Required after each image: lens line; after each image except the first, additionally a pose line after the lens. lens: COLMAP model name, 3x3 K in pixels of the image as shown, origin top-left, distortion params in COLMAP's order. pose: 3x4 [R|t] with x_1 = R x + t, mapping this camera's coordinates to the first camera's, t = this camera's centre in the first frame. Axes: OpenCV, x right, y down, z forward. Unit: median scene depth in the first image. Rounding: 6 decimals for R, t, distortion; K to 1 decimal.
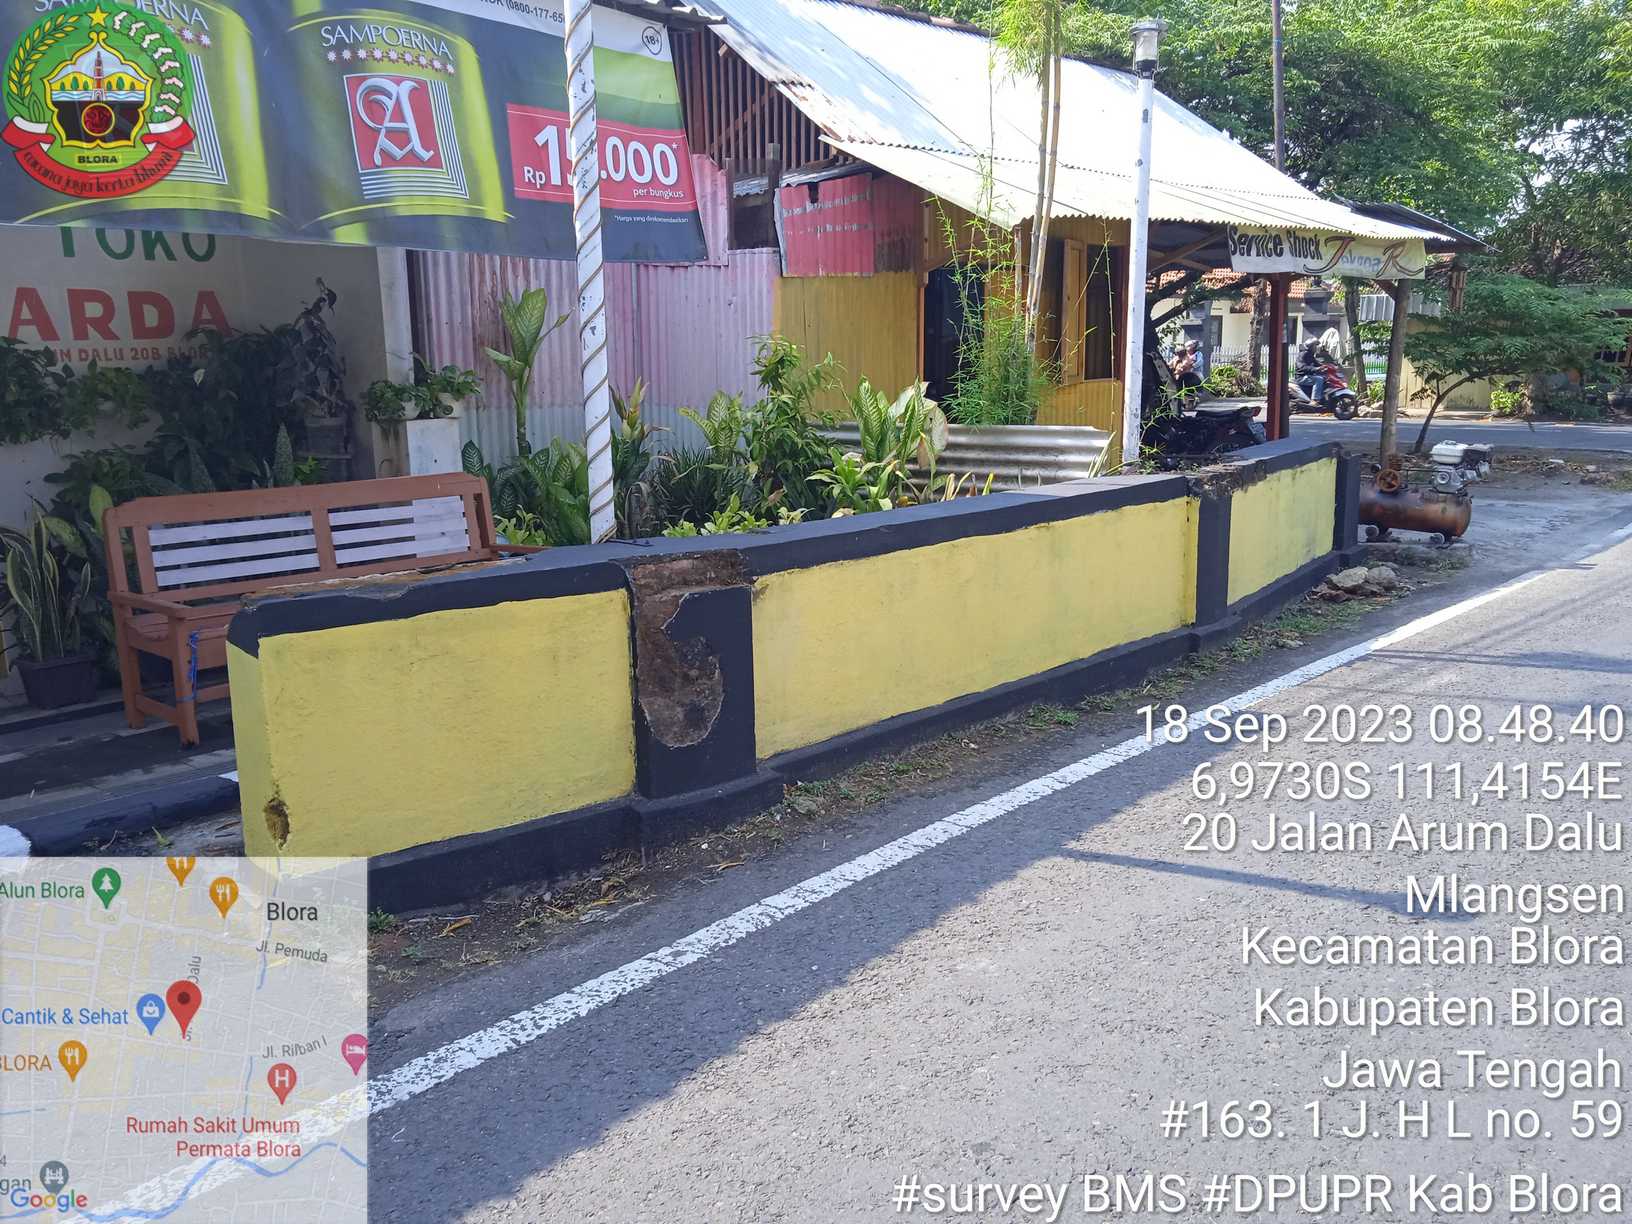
lens RADIAL K [[1338.4, 0, 816.0], [0, 1338.4, 612.0], [0, 0, 1]] dist [0.049139, -0.046871]
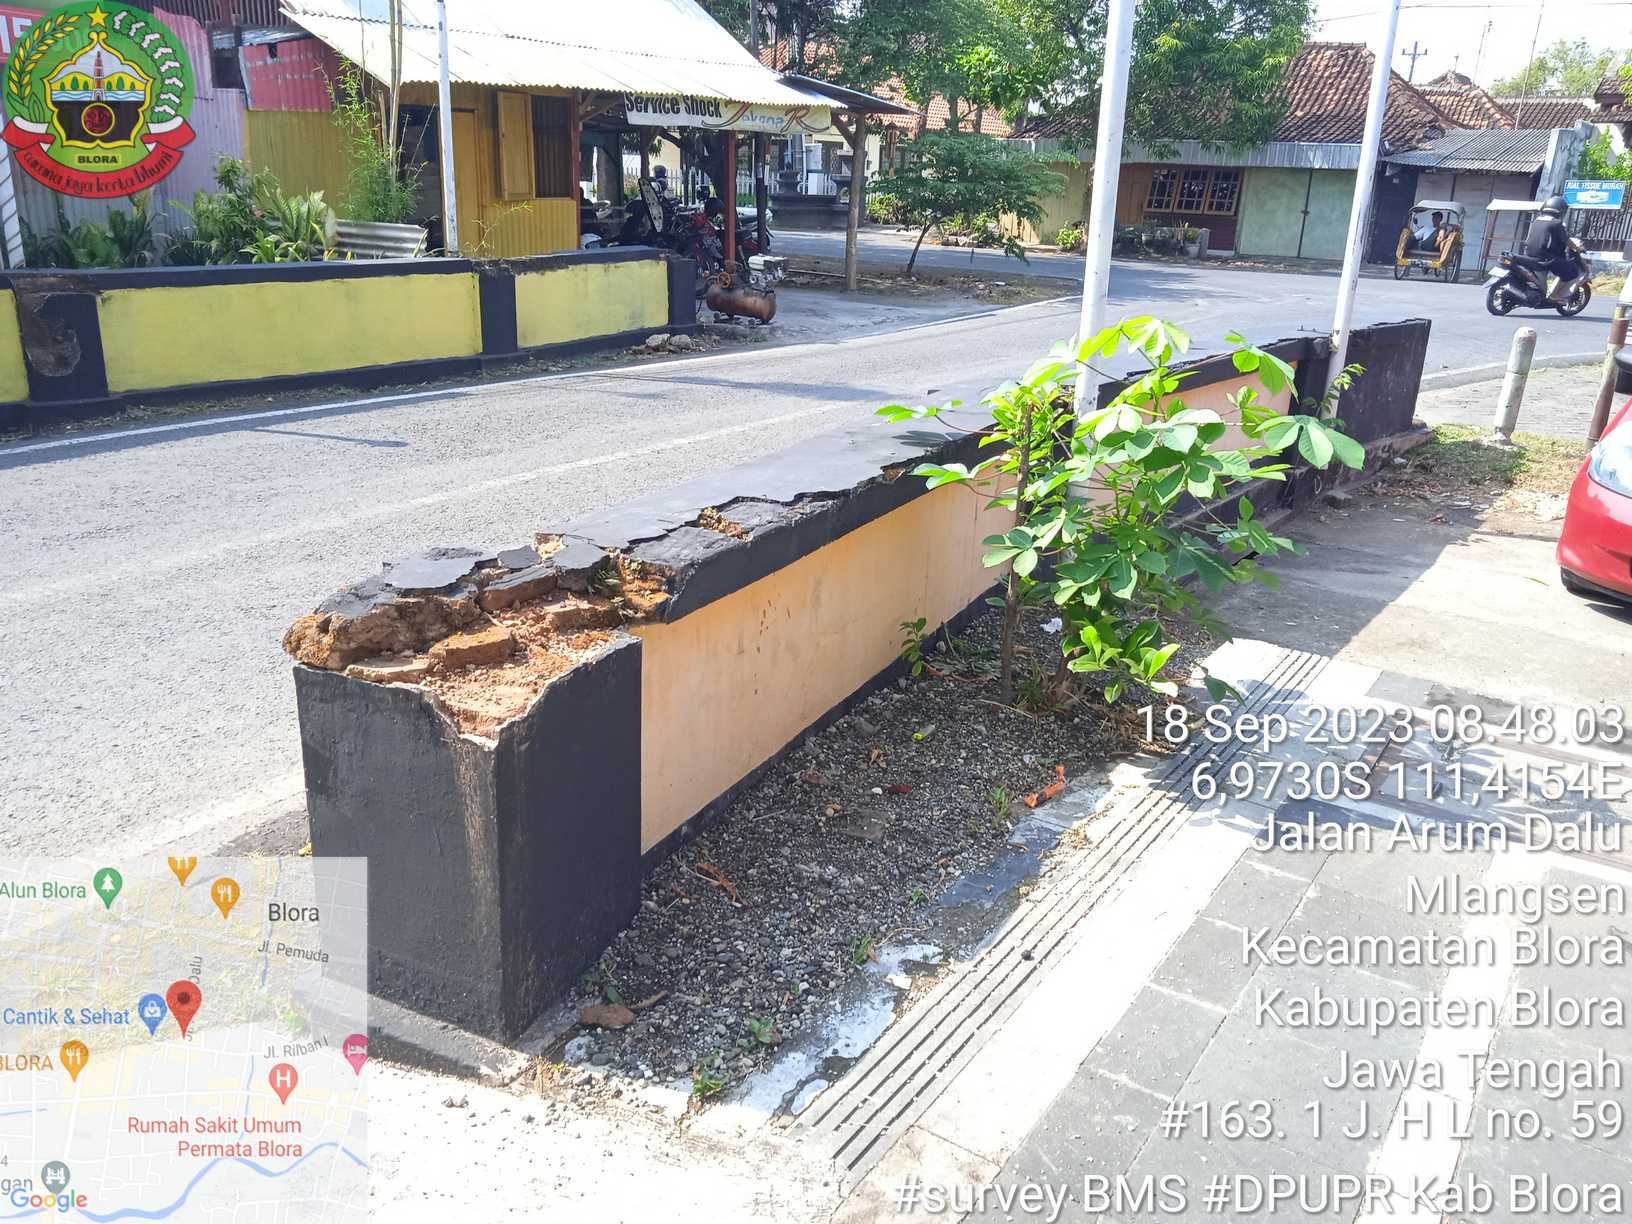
lens RADIAL K [[1338.4, 0, 816.0], [0, 1338.4, 612.0], [0, 0, 1]] dist [0.049139, -0.046871]
pose [[0.989333, 0.005907, 0.145554, 0.399512], [-0.024750, 0.991467, 0.127985, 0.091166], [-0.143556, -0.130222, 0.981037, -0.632879]]
